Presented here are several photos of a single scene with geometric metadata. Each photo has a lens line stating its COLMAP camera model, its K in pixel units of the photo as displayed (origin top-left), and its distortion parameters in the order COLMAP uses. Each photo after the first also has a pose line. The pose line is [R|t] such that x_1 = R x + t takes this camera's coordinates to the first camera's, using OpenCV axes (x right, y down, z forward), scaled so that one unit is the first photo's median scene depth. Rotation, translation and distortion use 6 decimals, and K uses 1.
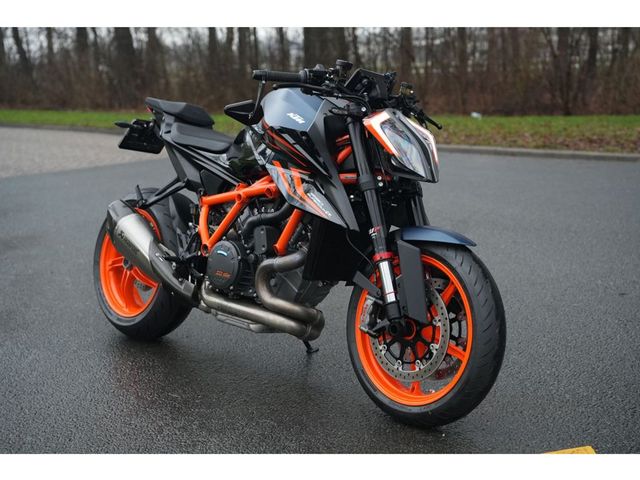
lens RADIAL K [[898.2, 0, 320.0], [0, 898.2, 240.0], [0, 0, 1]] dist [-0.086607, 0.873835]
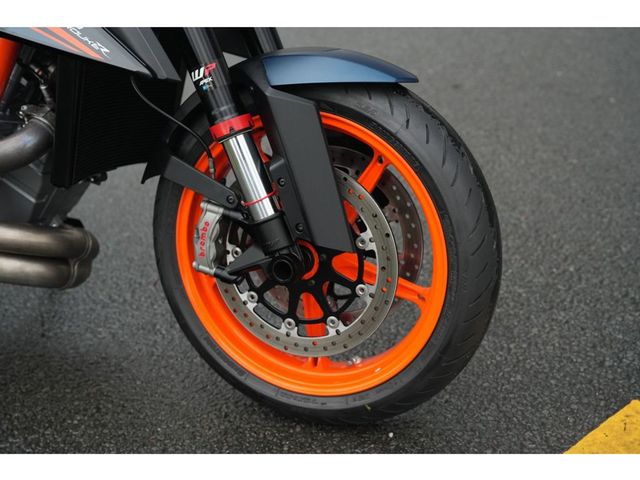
lens RADIAL K [[898.2, 0, 320.0], [0, 898.2, 240.0], [0, 0, 1]] dist [-0.086607, 0.873835]
pose [[0.912460, -0.202450, 0.355570, -0.071150], [0.103638, 0.955030, 0.277807, -0.051975], [-0.395822, -0.216638, 0.892408, 0.541588]]
